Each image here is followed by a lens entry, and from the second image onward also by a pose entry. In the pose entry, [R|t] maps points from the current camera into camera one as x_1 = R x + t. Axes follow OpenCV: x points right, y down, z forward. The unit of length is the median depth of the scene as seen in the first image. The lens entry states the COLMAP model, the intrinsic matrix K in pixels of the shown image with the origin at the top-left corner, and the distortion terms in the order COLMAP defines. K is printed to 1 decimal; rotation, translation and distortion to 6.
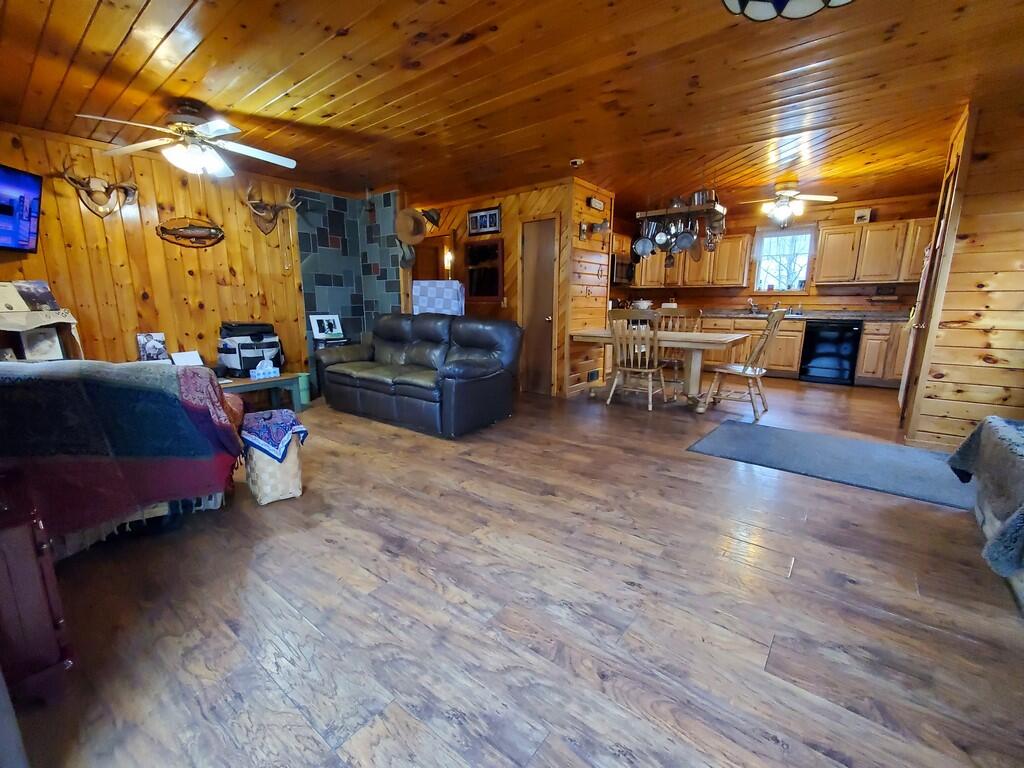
lens RADIAL K [[430.5, 0, 512.0], [0, 430.5, 384.0], [0, 0, 1]] dist [-0.000071, -0.000084]
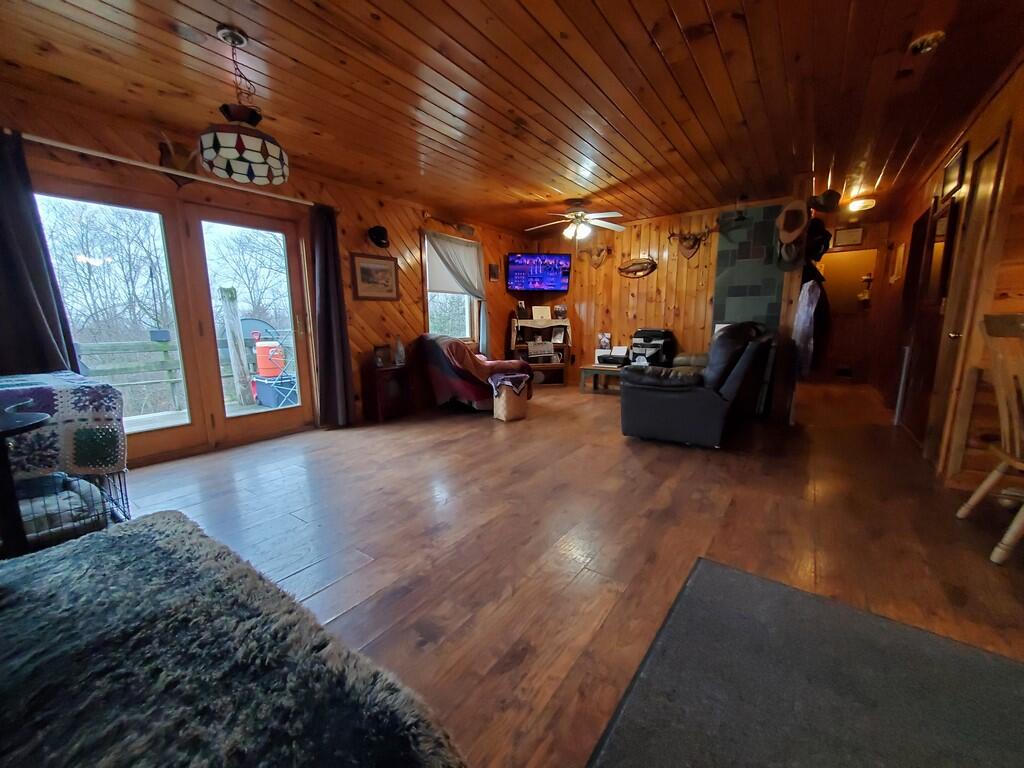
lens RADIAL K [[412.6, 0, 512.0], [0, 412.6, 384.0], [0, 0, 1]] dist [-0.016268, -0.000016]
pose [[0.044187, 0.146645, -0.988202, 0.819631], [-0.175675, 0.974895, 0.136815, -0.089862], [0.983456, 0.167557, 0.068839, 0.625331]]
